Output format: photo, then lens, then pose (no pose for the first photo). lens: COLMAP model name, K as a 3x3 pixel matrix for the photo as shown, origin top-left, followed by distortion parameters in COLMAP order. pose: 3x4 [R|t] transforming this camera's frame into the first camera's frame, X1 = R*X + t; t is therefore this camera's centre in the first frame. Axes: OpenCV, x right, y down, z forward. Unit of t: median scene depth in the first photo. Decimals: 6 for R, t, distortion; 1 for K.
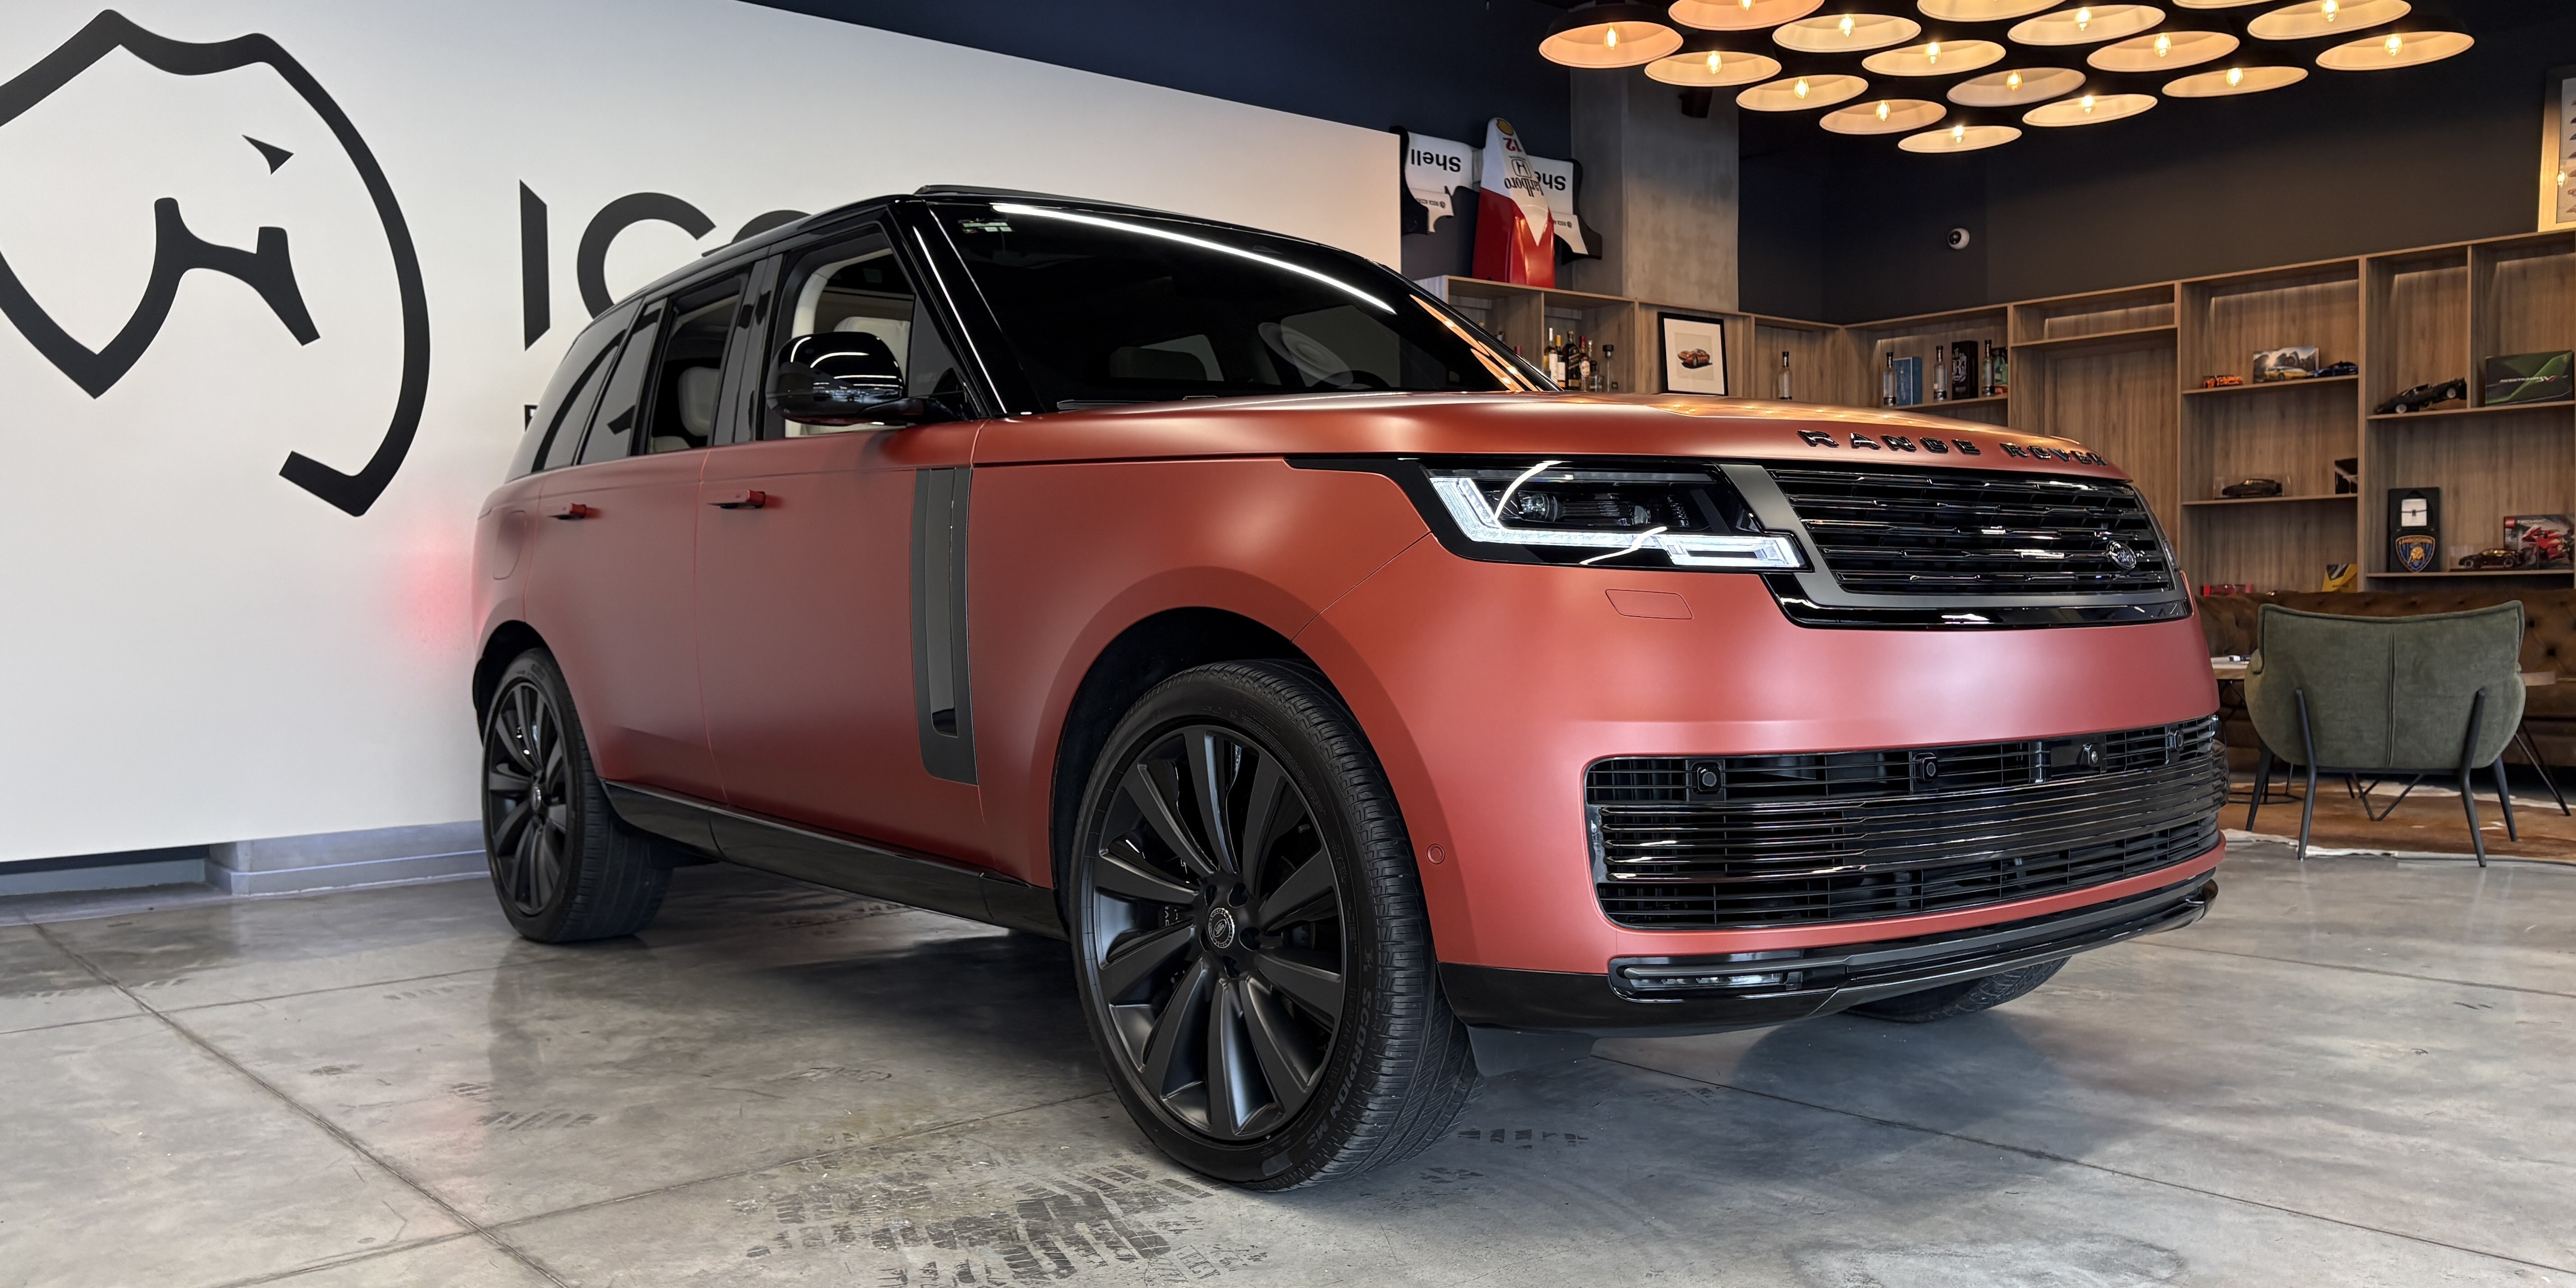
lens RADIAL K [[1953.5, 0, 1289.1], [0, 1953.5, 657.7], [0, 0, 1]] dist [0.038273, -0.037528]
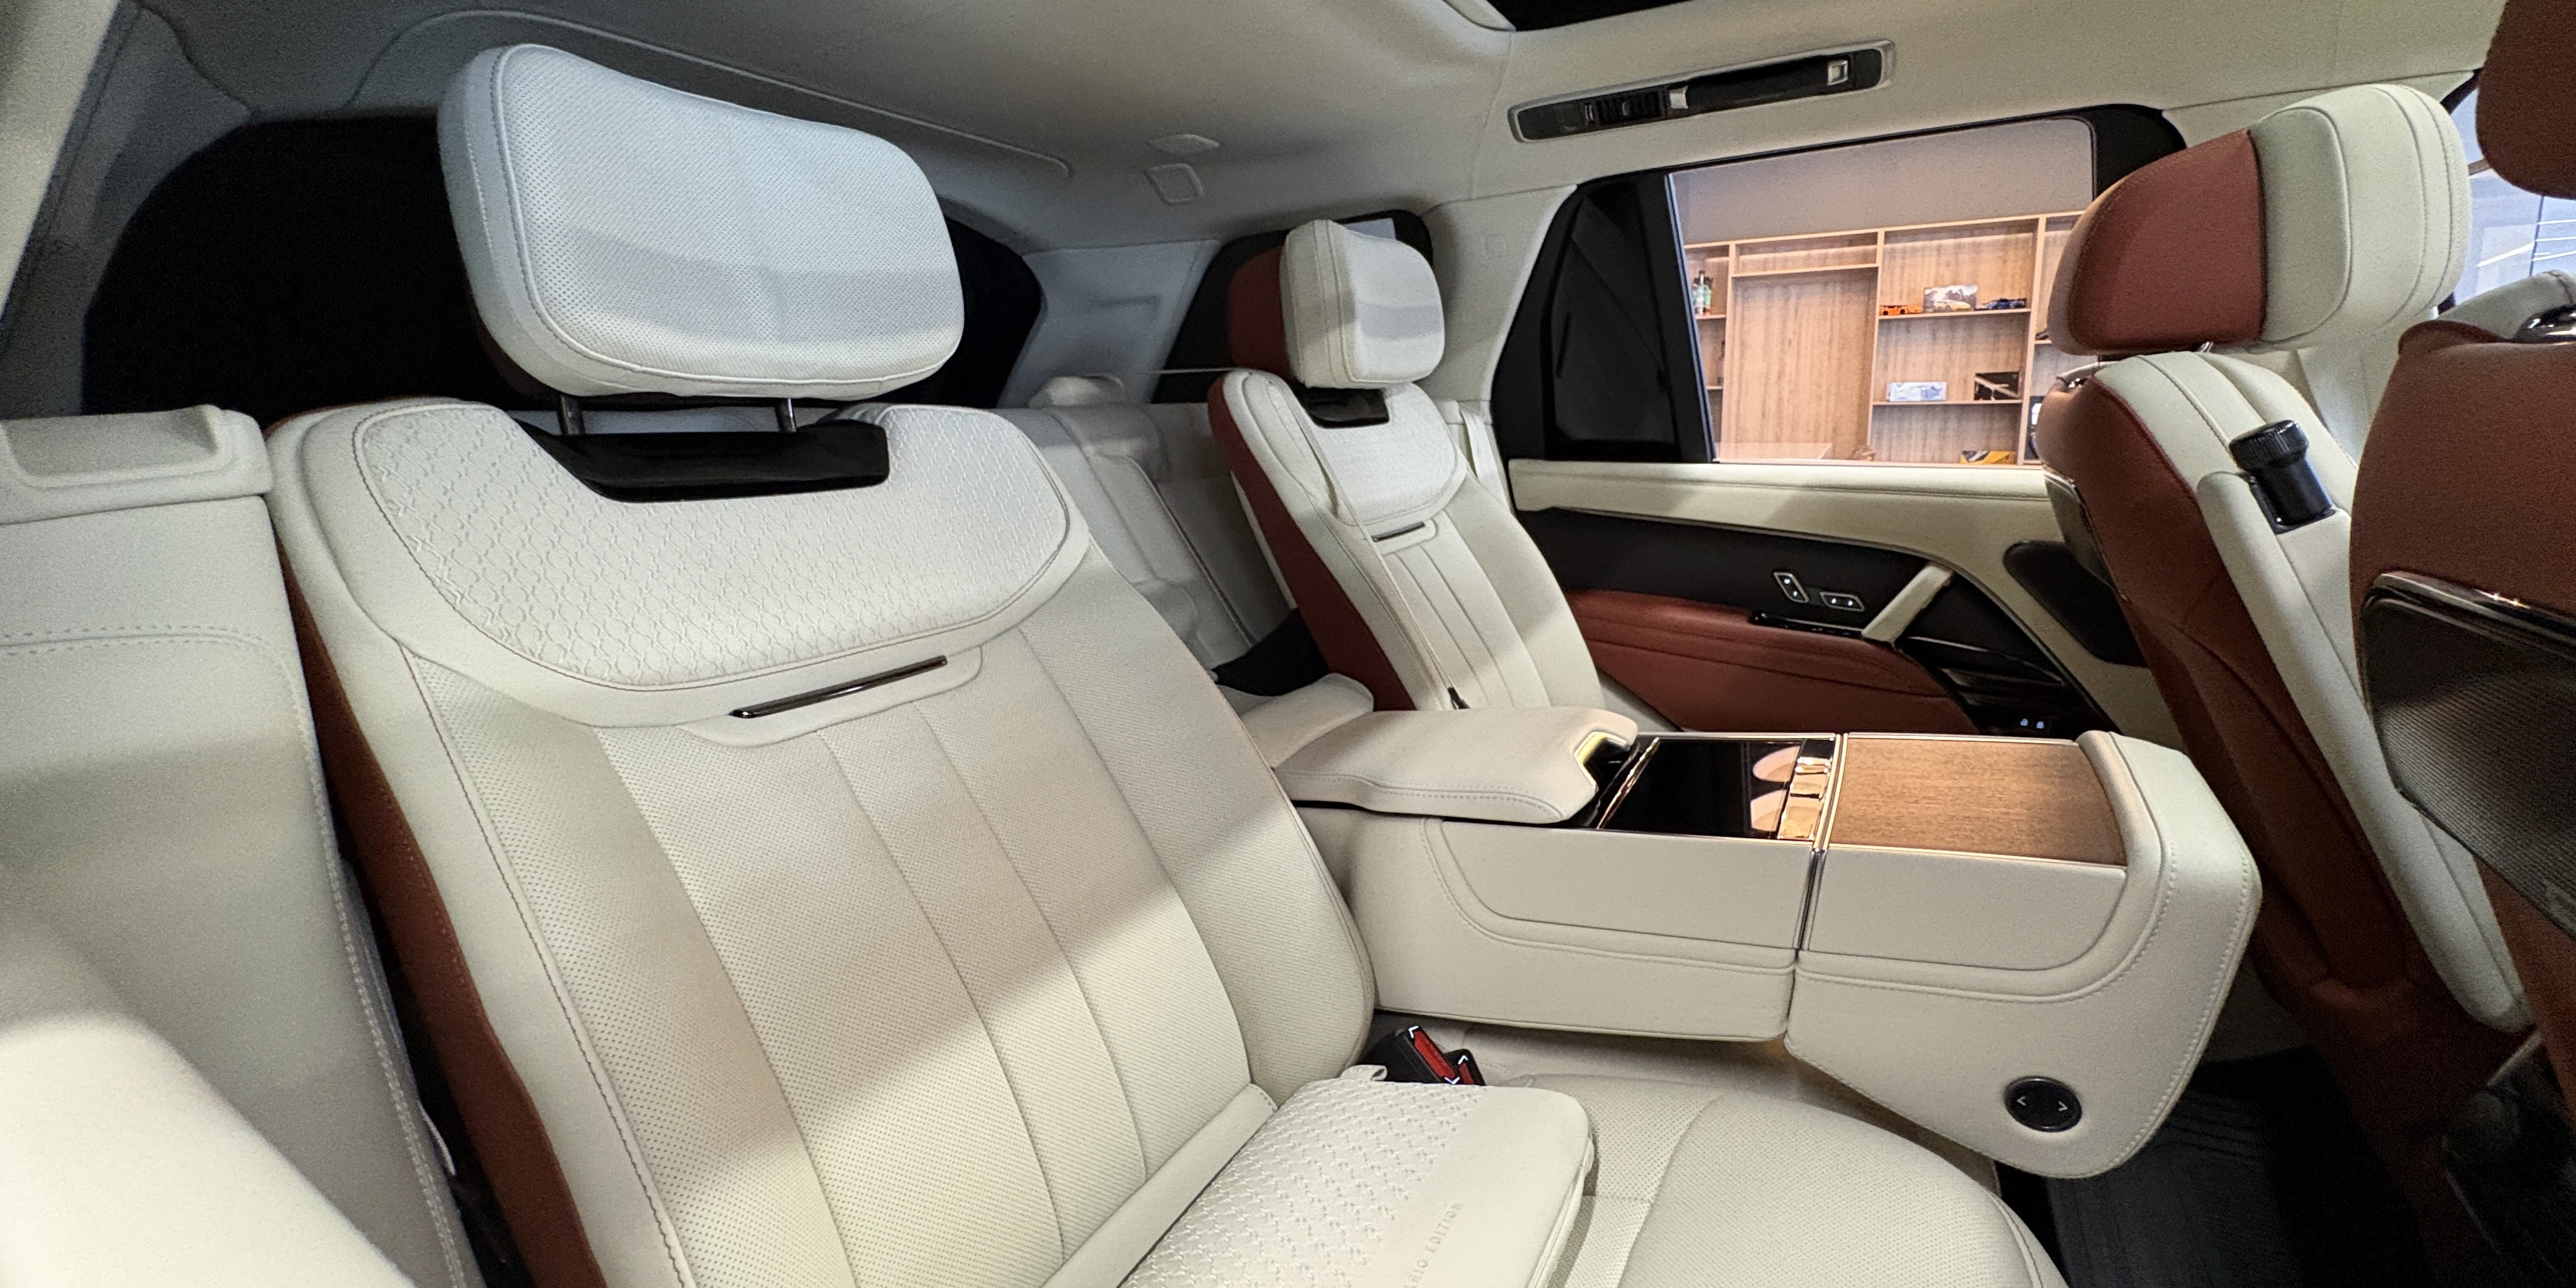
lens RADIAL K [[1024.1, 0, 1293.9], [0, 1024.1, 573.9], [0, 0, 1]] dist [-0.000160, 0.001256]
pose [[0.945149, -0.050961, 0.322639, -0.243314], [0.009414, 0.991594, 0.129045, -0.097782], [-0.326503, -0.118930, 0.937684, 0.798387]]
